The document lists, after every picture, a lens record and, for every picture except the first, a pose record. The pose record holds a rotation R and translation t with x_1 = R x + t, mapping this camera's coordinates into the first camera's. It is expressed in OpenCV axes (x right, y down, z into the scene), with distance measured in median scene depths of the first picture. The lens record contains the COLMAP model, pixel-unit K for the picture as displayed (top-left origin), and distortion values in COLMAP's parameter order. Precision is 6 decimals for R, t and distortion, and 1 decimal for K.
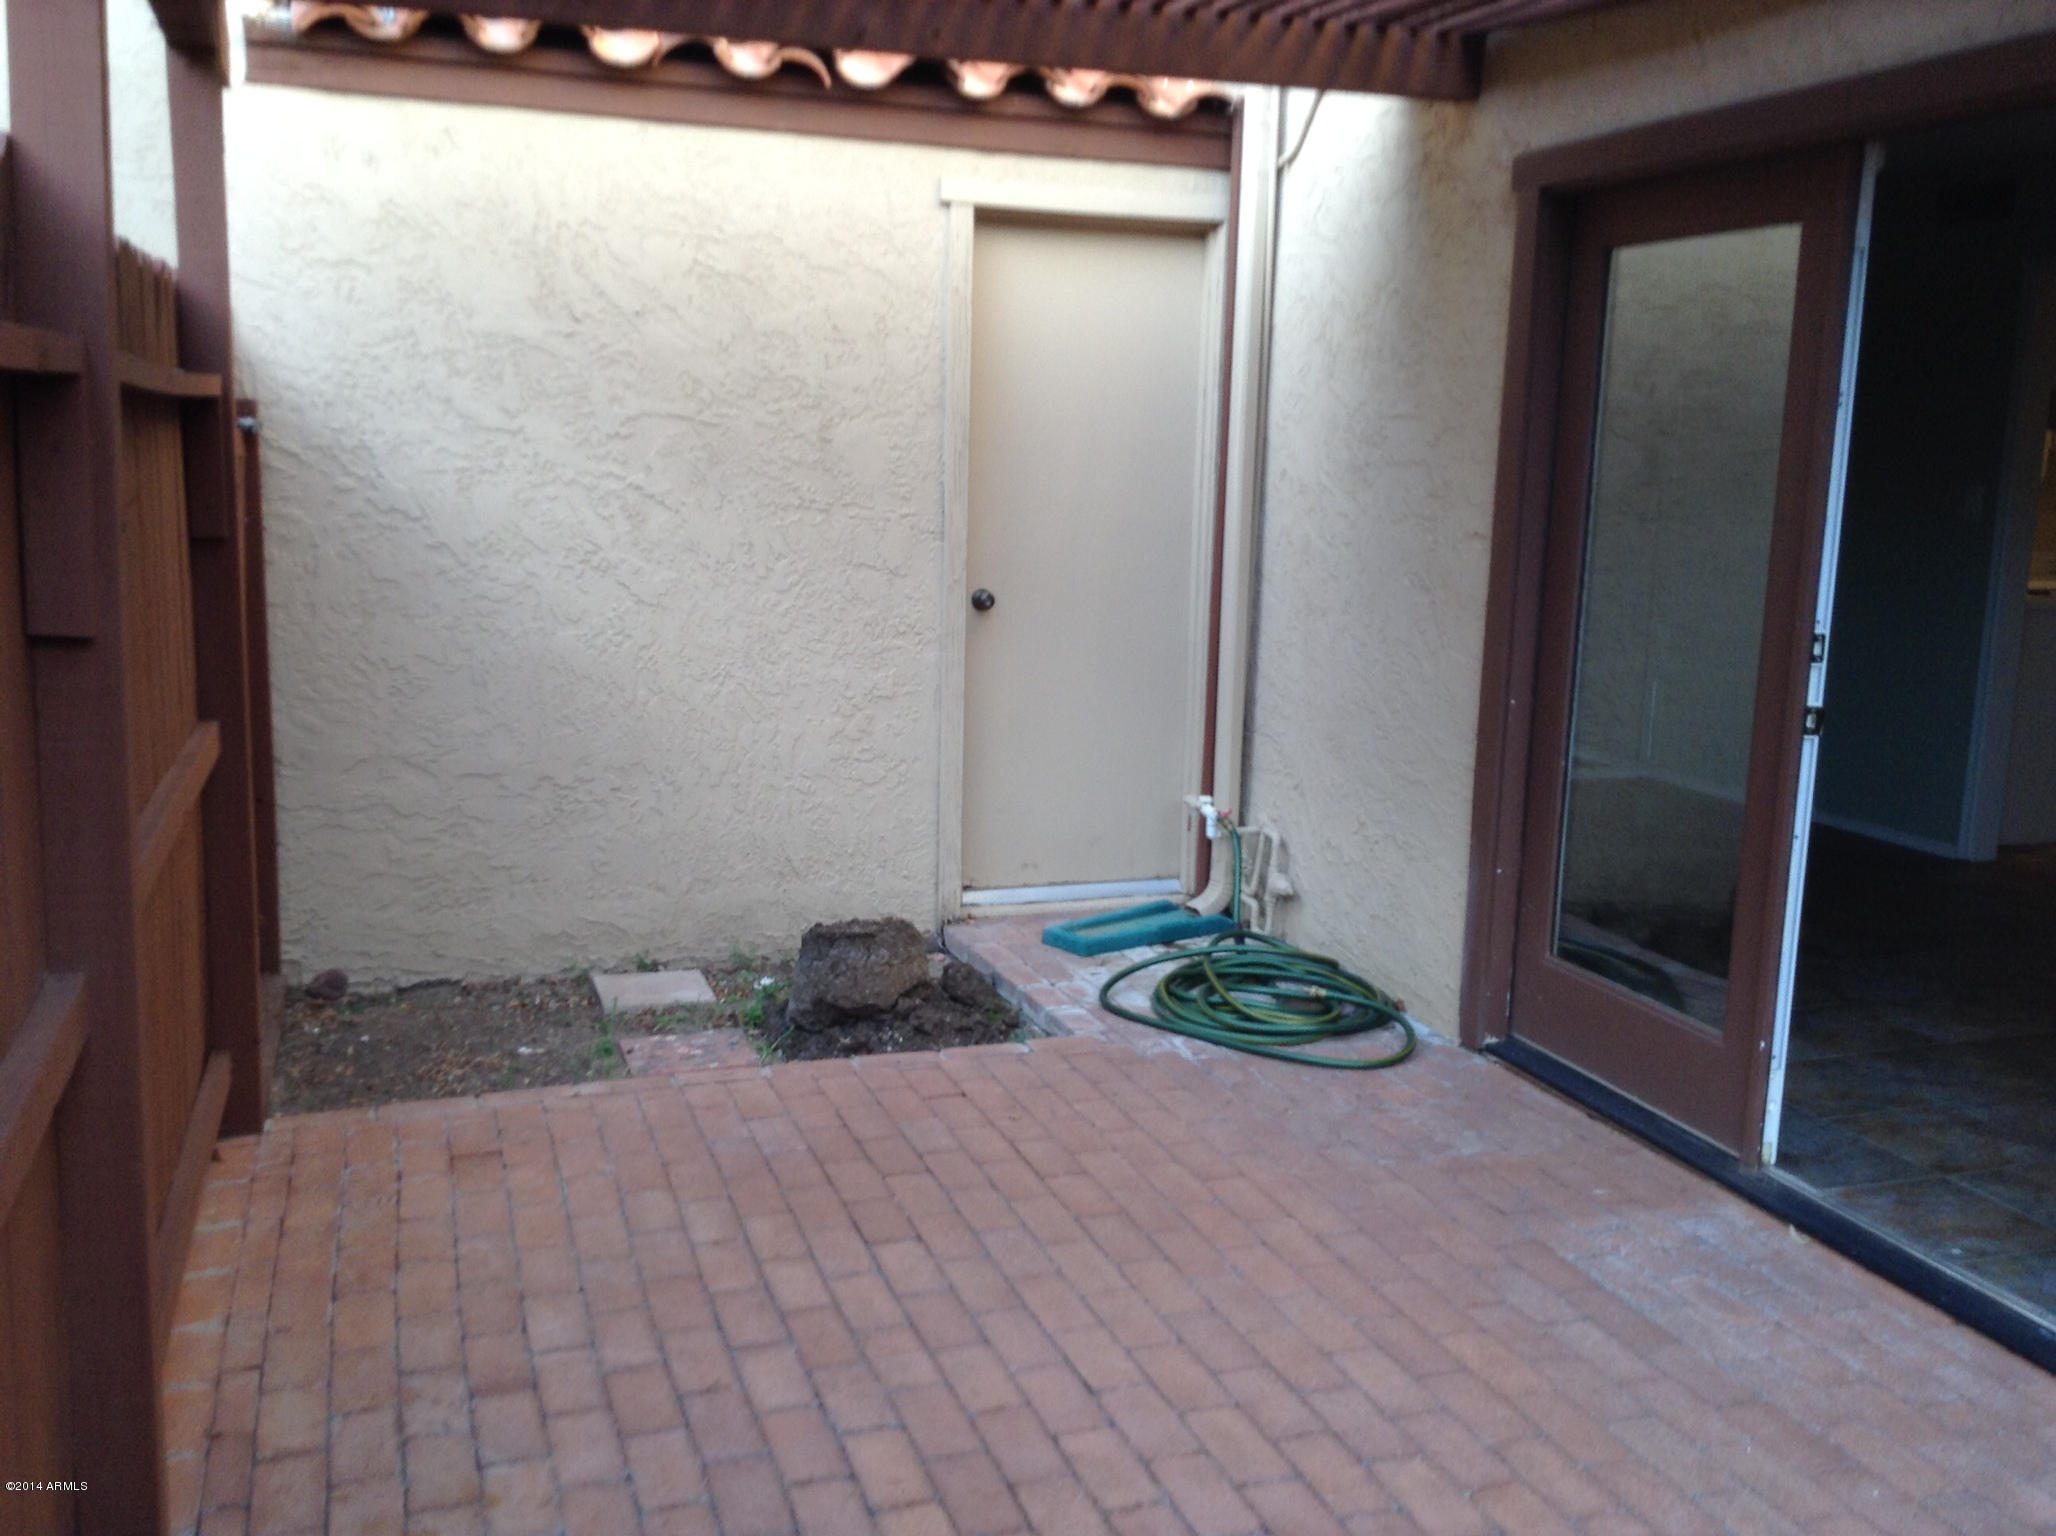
lens RADIAL K [[1883.8, 0, 1028.0], [0, 1883.8, 768.0], [0, 0, 1]] dist [0.126107, -0.281189]
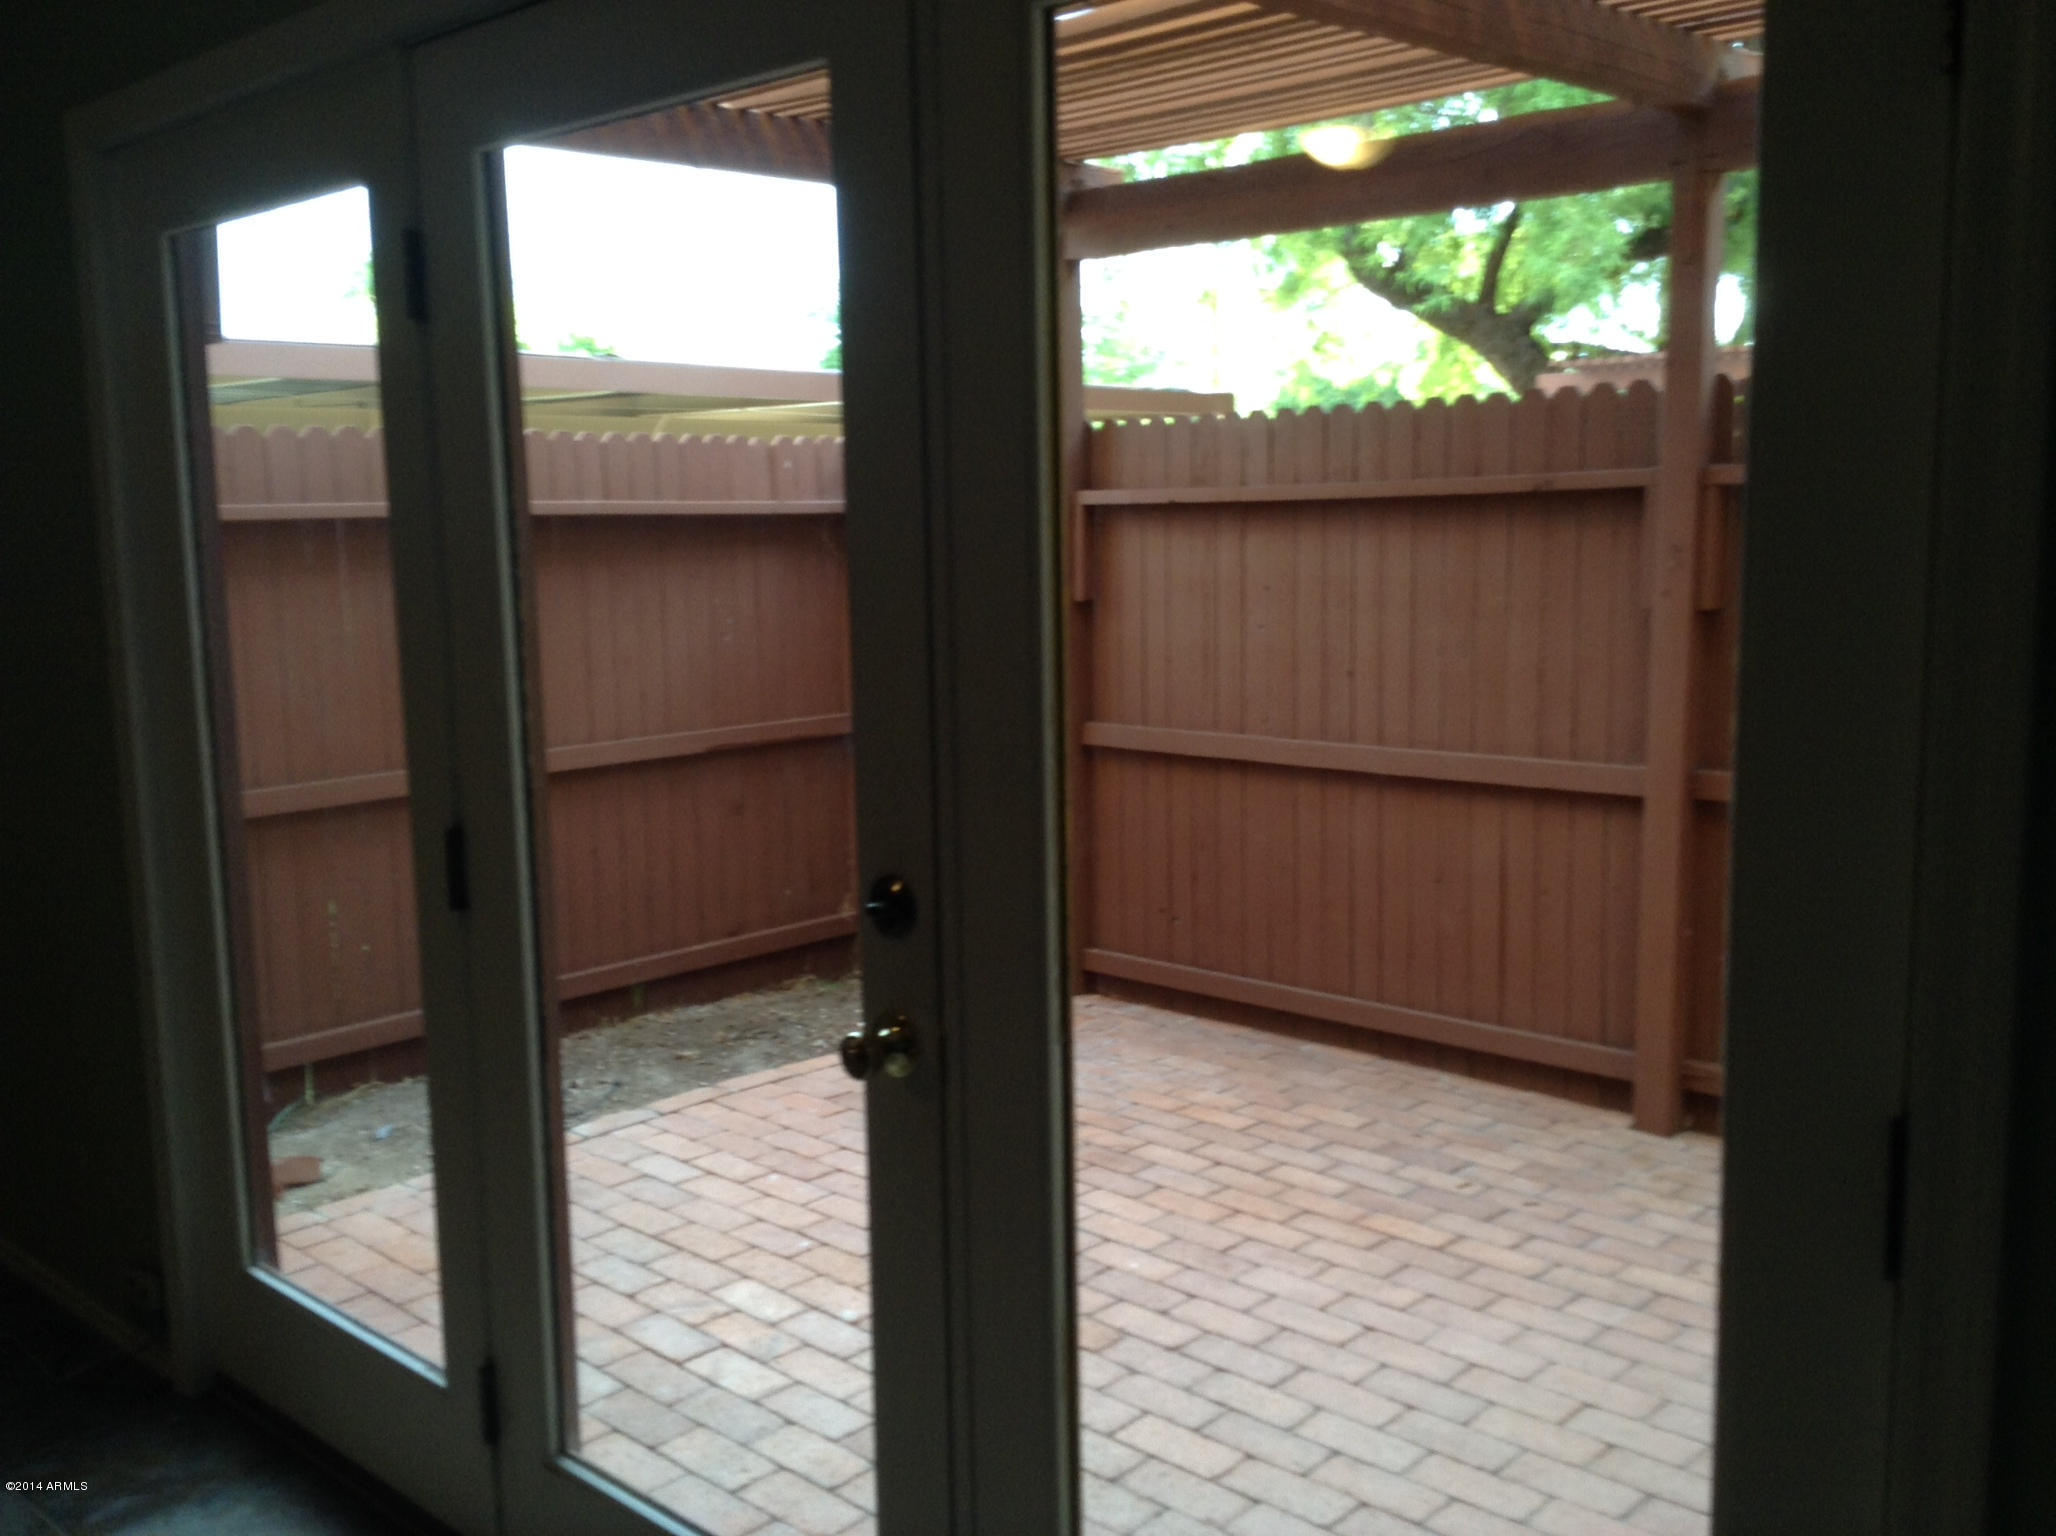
lens RADIAL K [[1883.8, 0, 1028.0], [0, 1883.8, 768.0], [0, 0, 1]] dist [0.126107, -0.281189]
pose [[-0.891411, 0.064839, -0.448533, 0.559006], [-0.072016, 0.956870, 0.281449, -0.227598], [0.447436, 0.283189, -0.848295, 1.297701]]
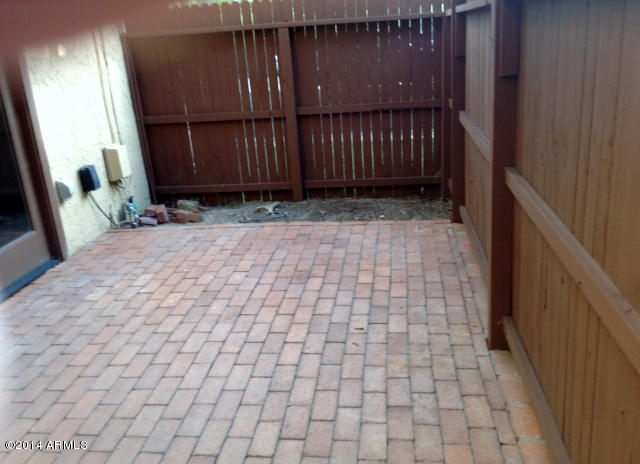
lens RADIAL K [[605.5, 0, 320.0], [0, 605.5, 232.0], [0, 0, 1]] dist [0.009499, 0.003409]
pose [[-0.904149, -0.099584, 0.415448, -0.361902], [0.114693, 0.880172, 0.460589, -0.201582], [-0.411533, 0.464090, -0.784386, 1.153358]]
